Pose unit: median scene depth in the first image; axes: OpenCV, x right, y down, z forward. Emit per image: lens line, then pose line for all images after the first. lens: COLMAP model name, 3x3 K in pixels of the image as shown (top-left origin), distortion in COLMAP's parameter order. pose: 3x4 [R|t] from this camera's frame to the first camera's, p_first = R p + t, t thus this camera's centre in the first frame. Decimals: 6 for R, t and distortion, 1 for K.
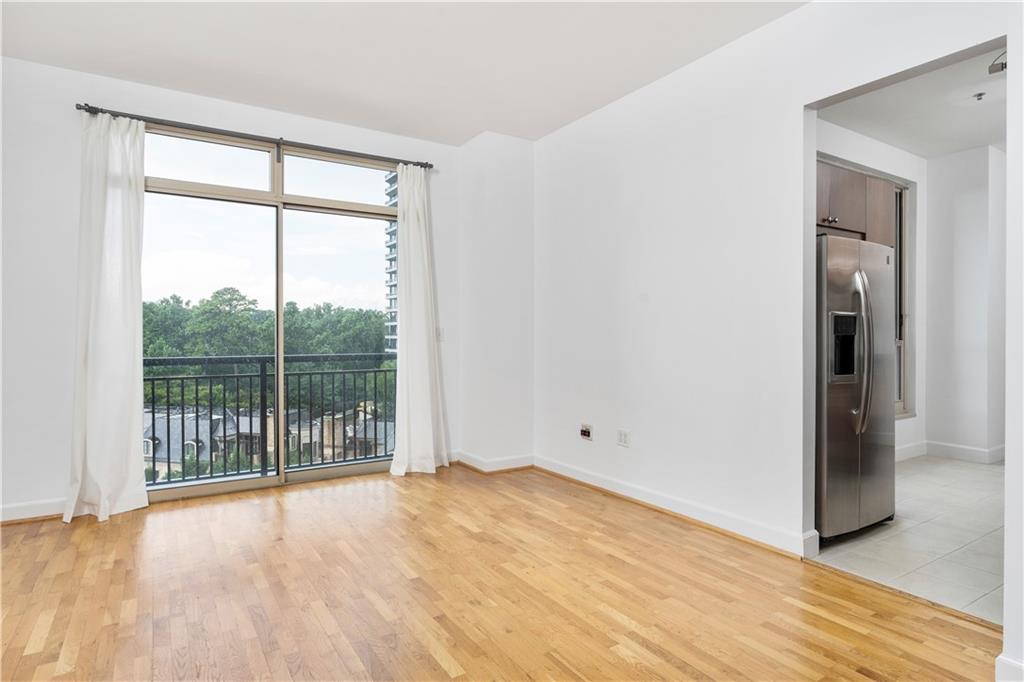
lens RADIAL K [[561.1, 0, 512.0], [0, 561.1, 341.0], [0, 0, 1]] dist [-0.002323, -0.000146]
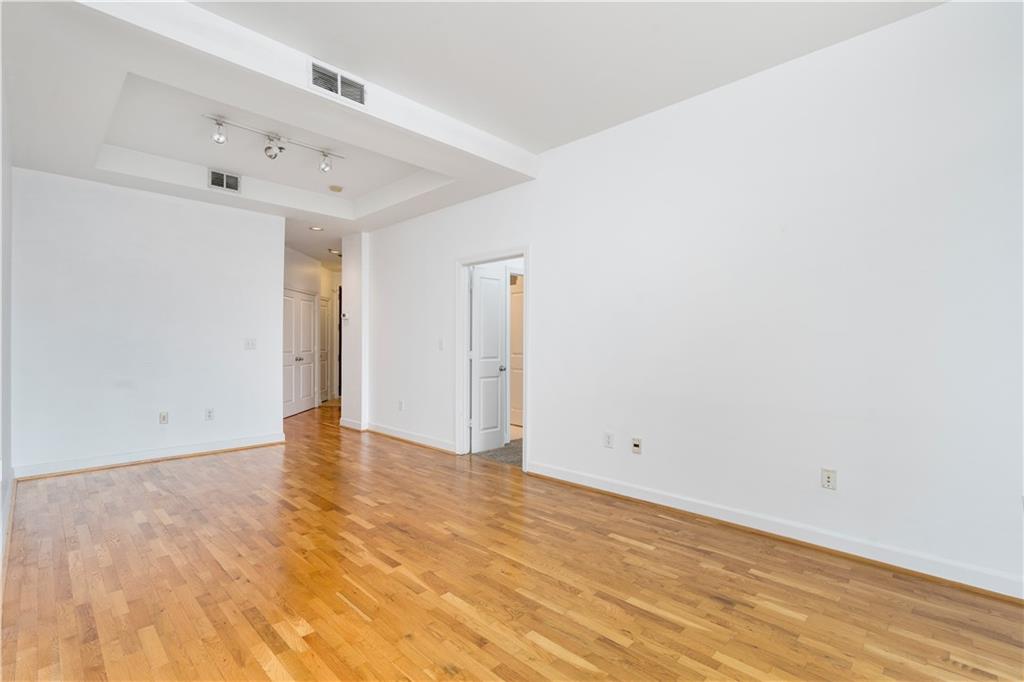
lens RADIAL K [[472.7, 0, 513.0], [0, 472.7, 335.1], [0, 0, 1]] dist [-0.000905, -0.000104]
pose [[-0.974398, -0.006863, -0.224725, 0.003601], [-0.005715, 0.999967, -0.005760, -0.015959], [0.224757, -0.004329, -0.974405, 1.078418]]
